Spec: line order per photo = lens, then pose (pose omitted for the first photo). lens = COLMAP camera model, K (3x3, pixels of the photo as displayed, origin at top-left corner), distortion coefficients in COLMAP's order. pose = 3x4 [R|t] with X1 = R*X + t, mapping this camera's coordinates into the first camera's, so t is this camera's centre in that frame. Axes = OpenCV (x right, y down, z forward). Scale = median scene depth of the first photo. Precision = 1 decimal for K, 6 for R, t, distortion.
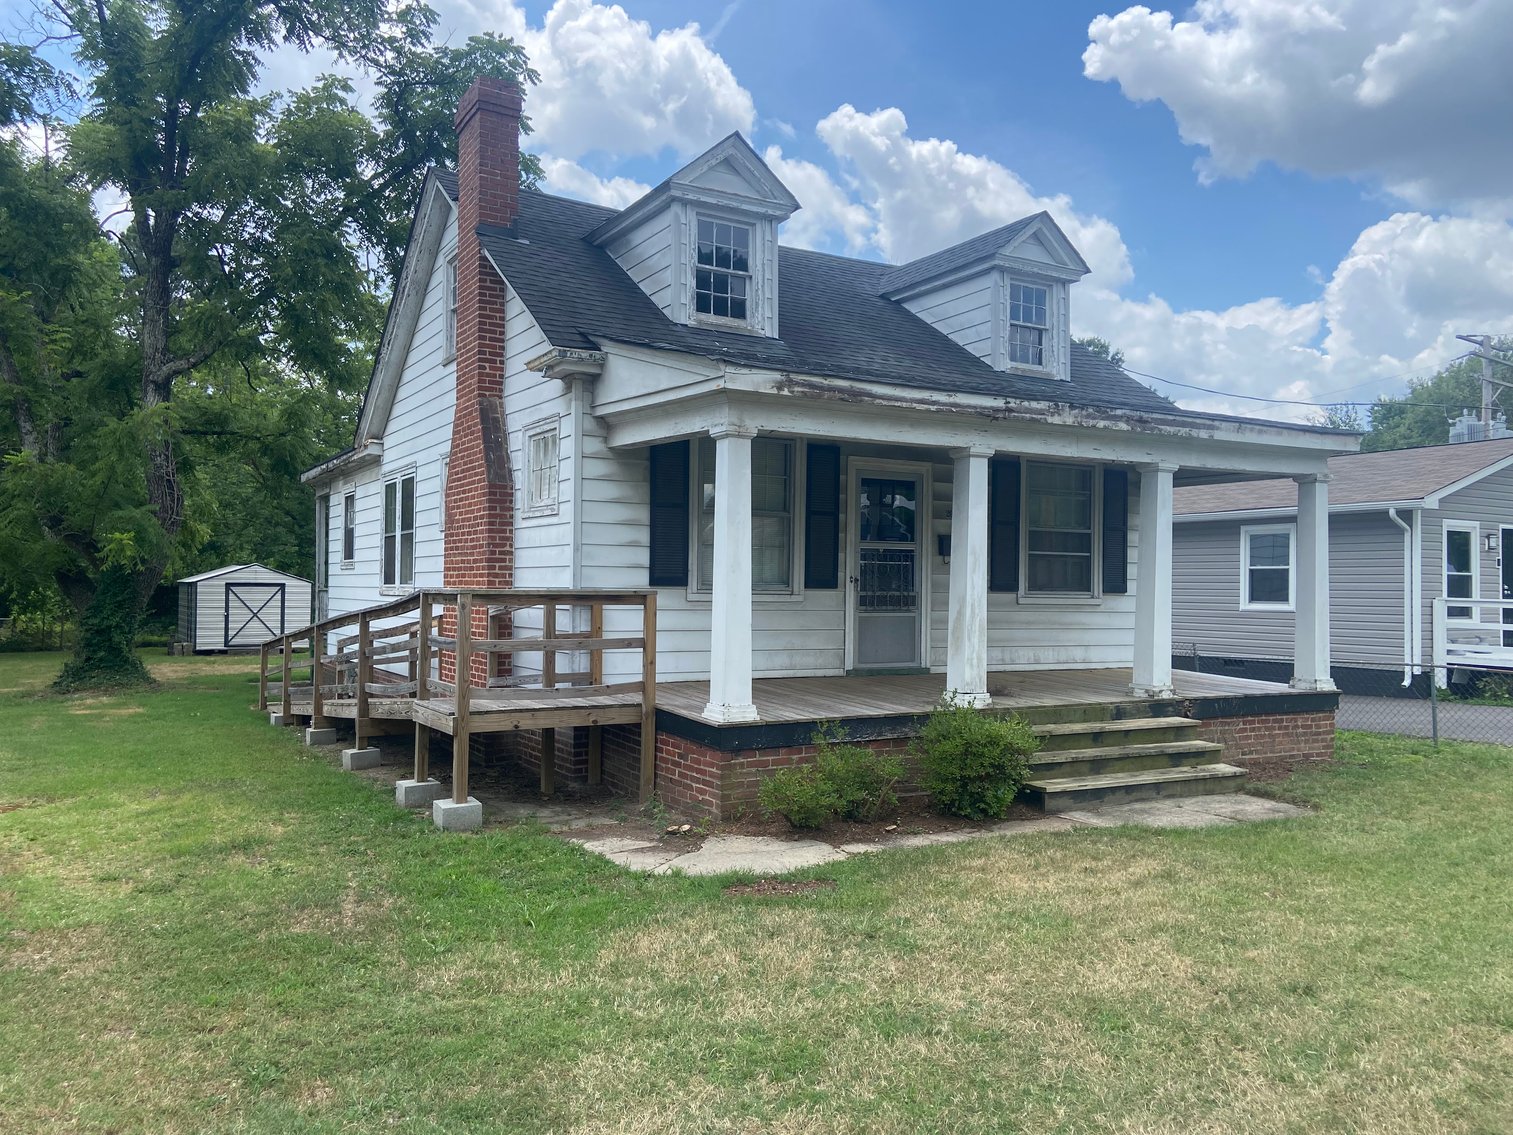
lens RADIAL K [[1134.1, 0, 754.1], [0, 1134.1, 562.0], [0, 0, 1]] dist [0.124078, -0.156882]
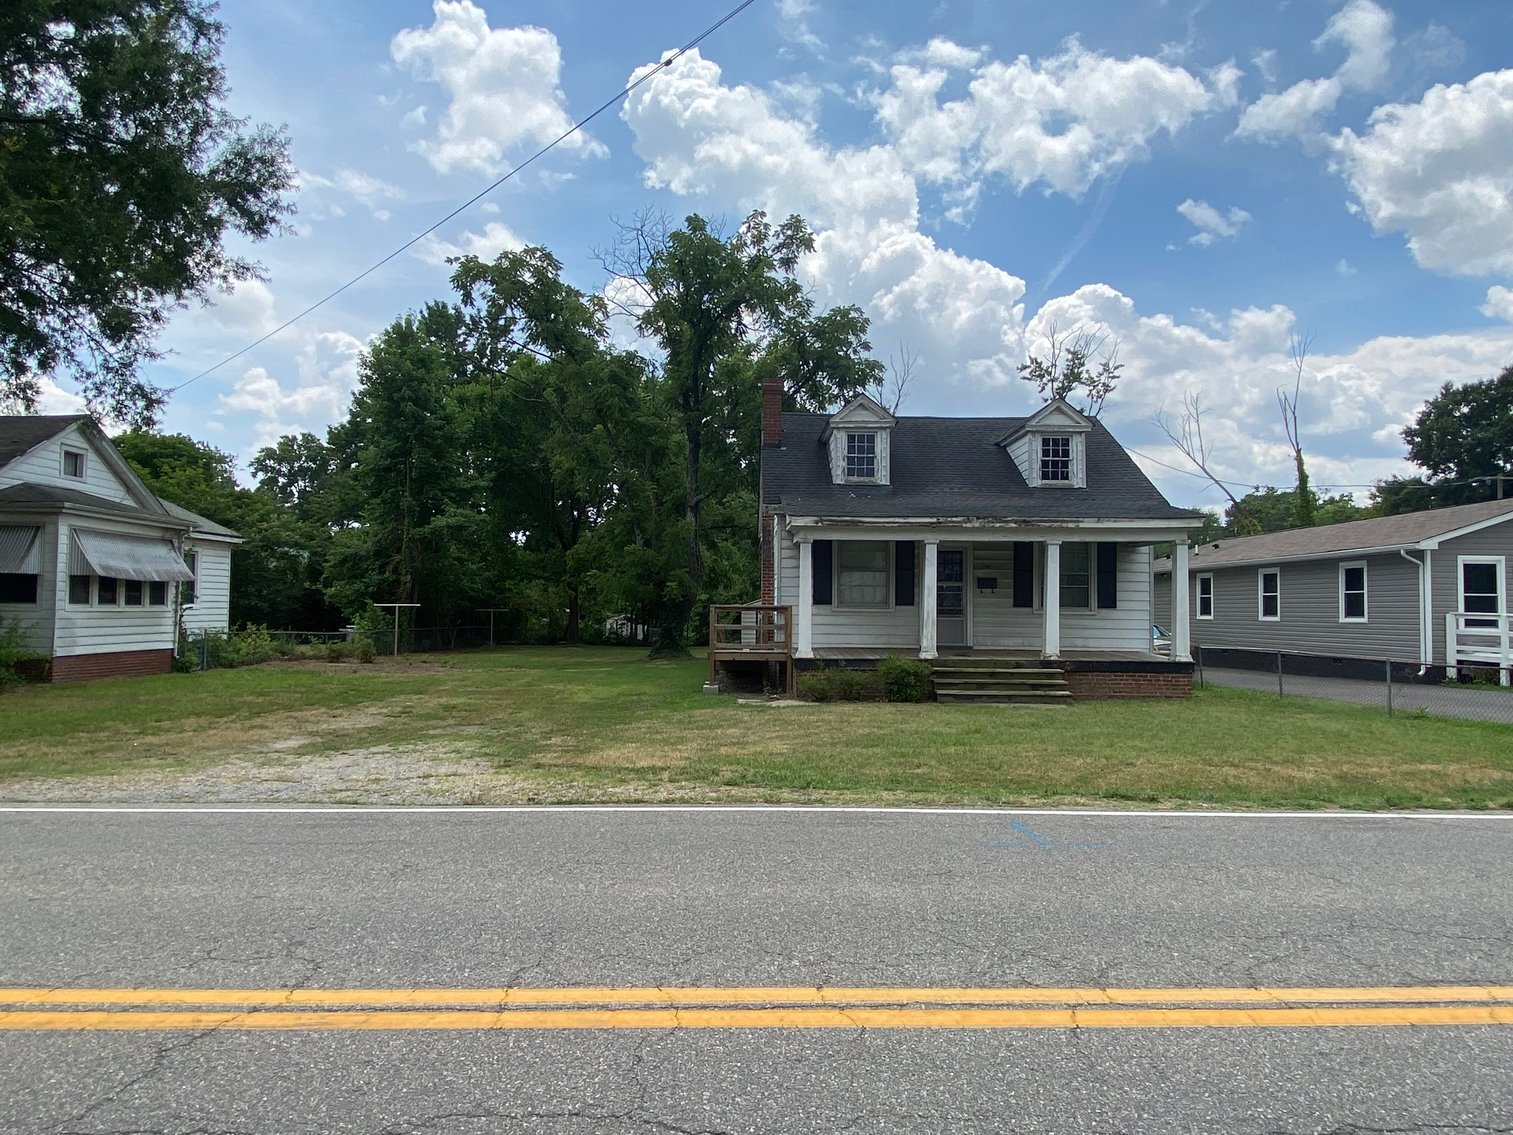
lens RADIAL K [[943.0, 0, 756.5], [0, 943.0, 567.5], [0, 0, 1]] dist [0.005501, -0.000101]
pose [[0.868591, -0.025312, -0.494883, 0.673041], [0.011288, 0.999446, -0.031307, 0.004935], [0.495402, 0.021607, 0.868395, -0.618134]]
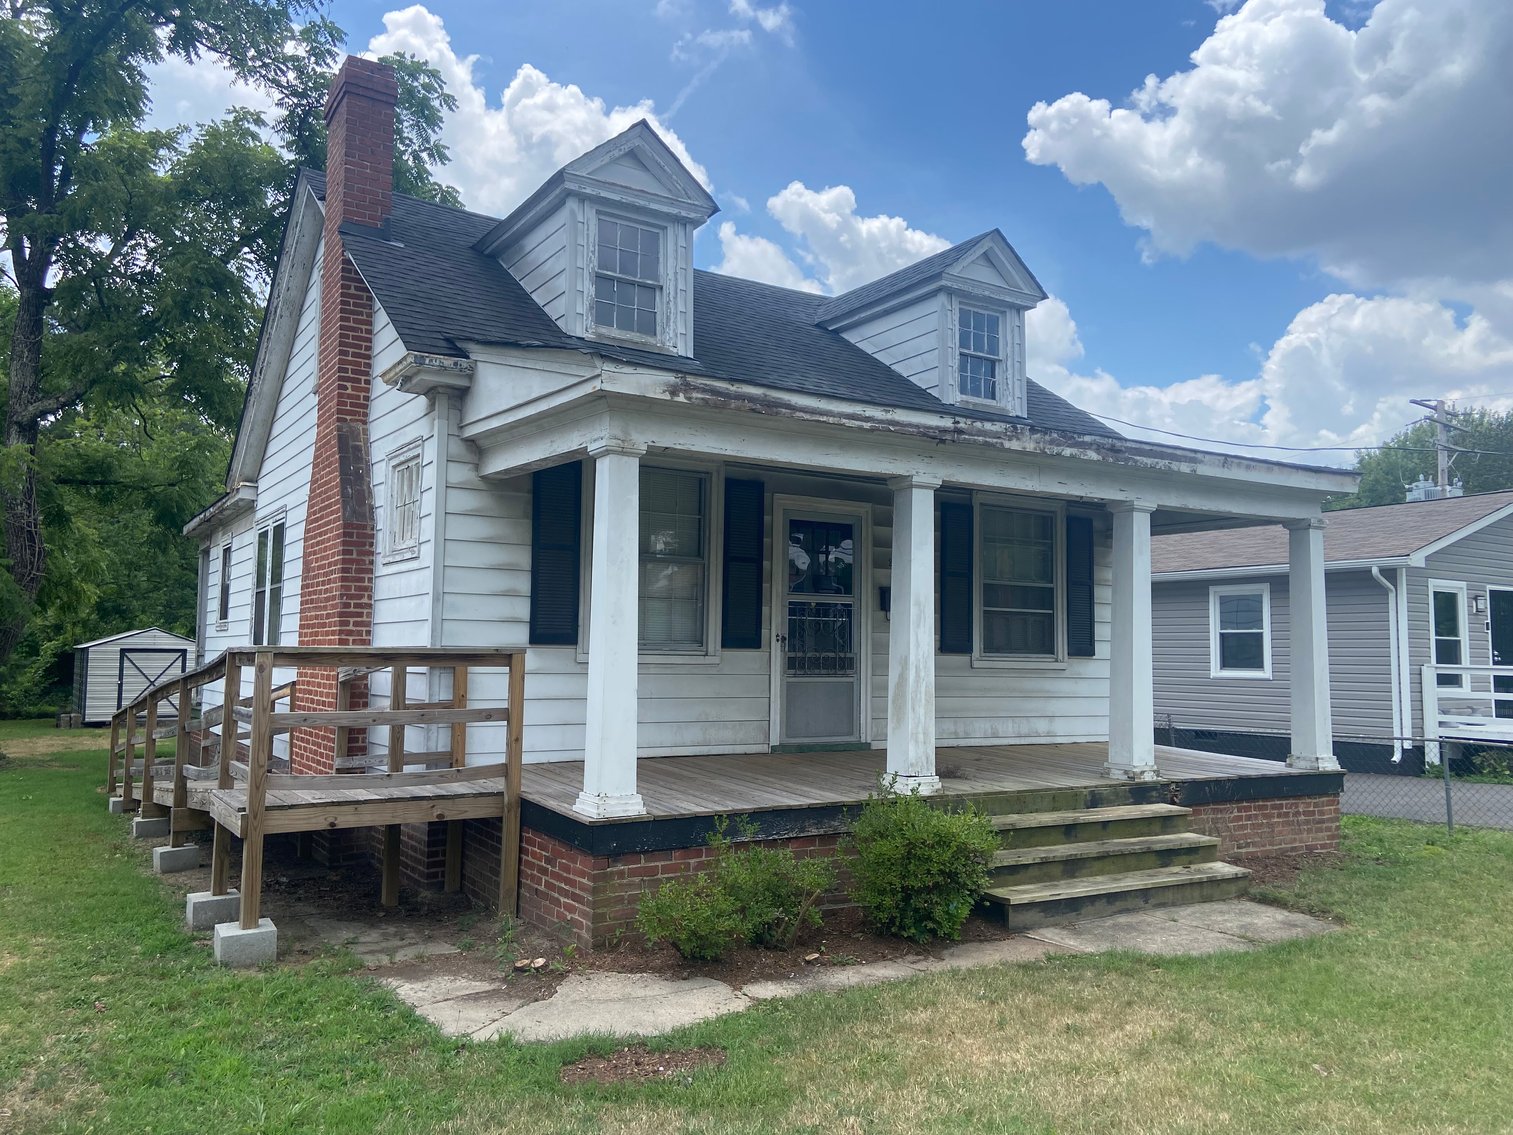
lens RADIAL K [[1136.3, 0, 745.5], [0, 1136.3, 557.2], [0, 0, 1]] dist [0.125474, -0.161157]
pose [[0.999496, 0.004133, 0.031486, 0.035331], [-0.002119, 0.997964, -0.063746, 0.009642], [-0.031685, 0.063647, 0.997469, 0.151079]]
